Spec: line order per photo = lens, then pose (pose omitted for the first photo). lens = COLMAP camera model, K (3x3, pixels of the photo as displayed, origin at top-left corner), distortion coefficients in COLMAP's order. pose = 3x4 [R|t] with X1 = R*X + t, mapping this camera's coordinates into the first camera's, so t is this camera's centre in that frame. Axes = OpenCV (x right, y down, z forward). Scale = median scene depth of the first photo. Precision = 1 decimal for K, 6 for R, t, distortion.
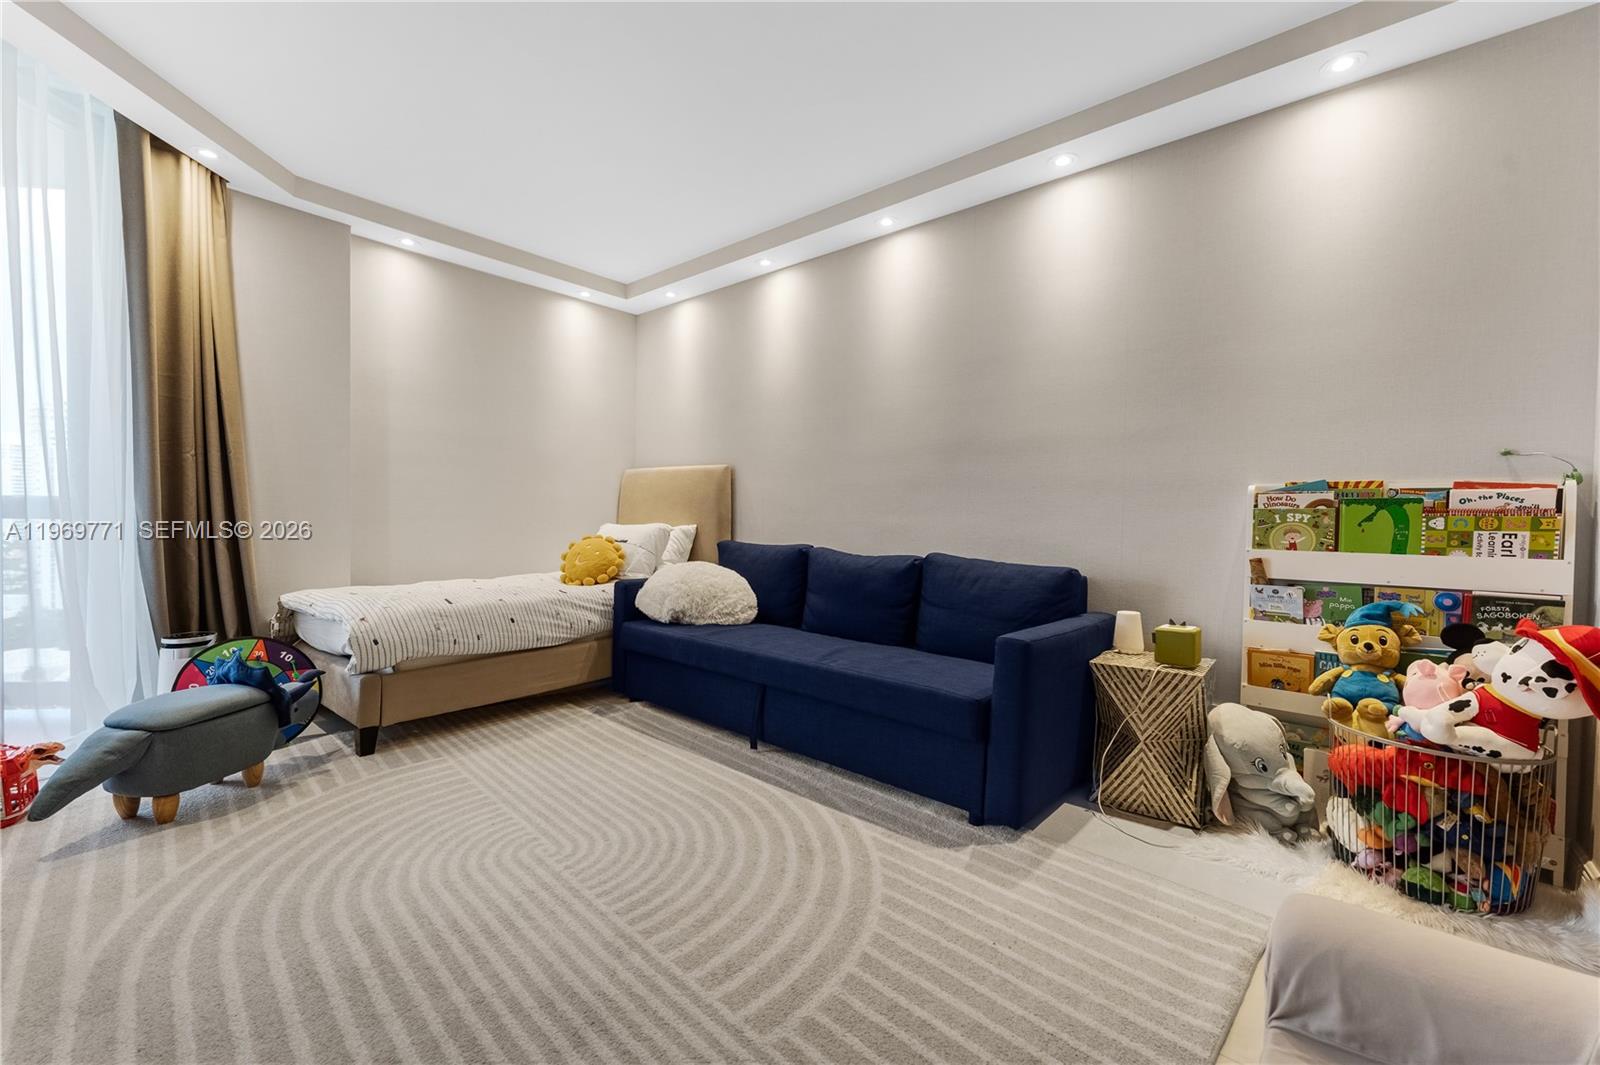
lens RADIAL K [[665.9, 0, 786.5], [0, 665.9, 538.7], [0, 0, 1]] dist [0.018362, -0.003874]
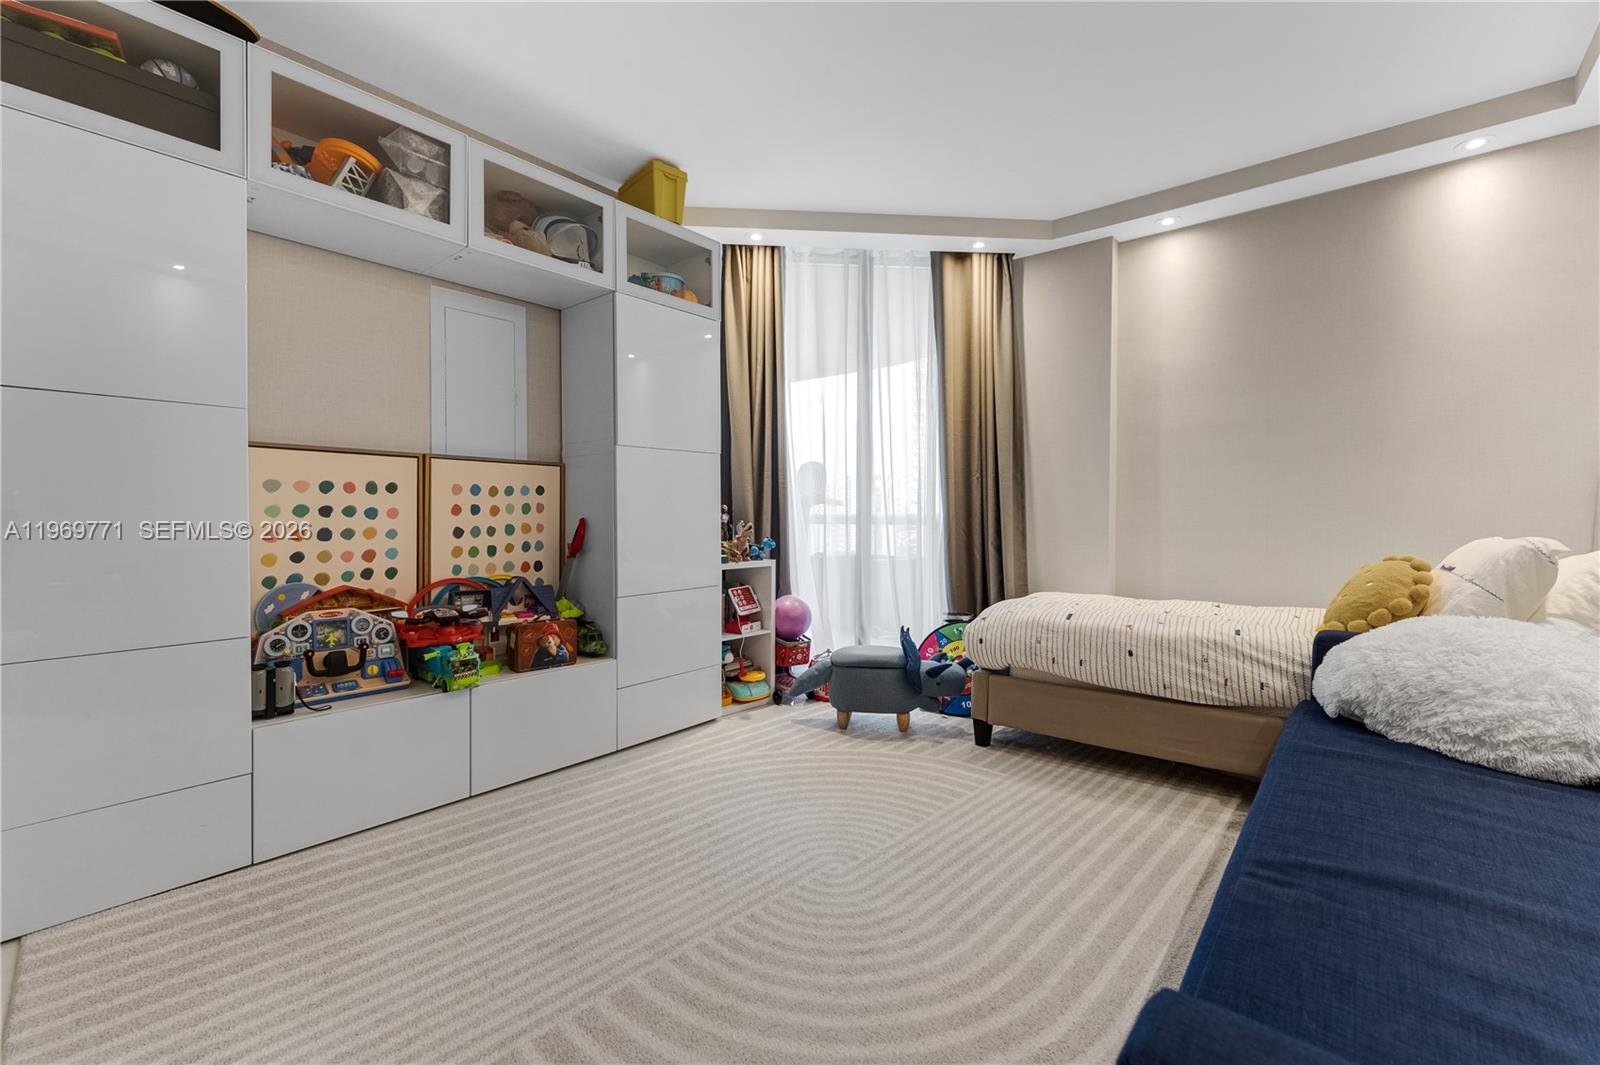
lens RADIAL K [[665.9, 0, 787.4], [0, 665.9, 523.0], [0, 0, 1]] dist [0.018362, -0.003874]
pose [[0.025685, -0.007352, -0.999643, 0.443191], [-0.036556, 0.999297, -0.008289, -0.013739], [0.999001, 0.036756, 0.025398, 0.658106]]
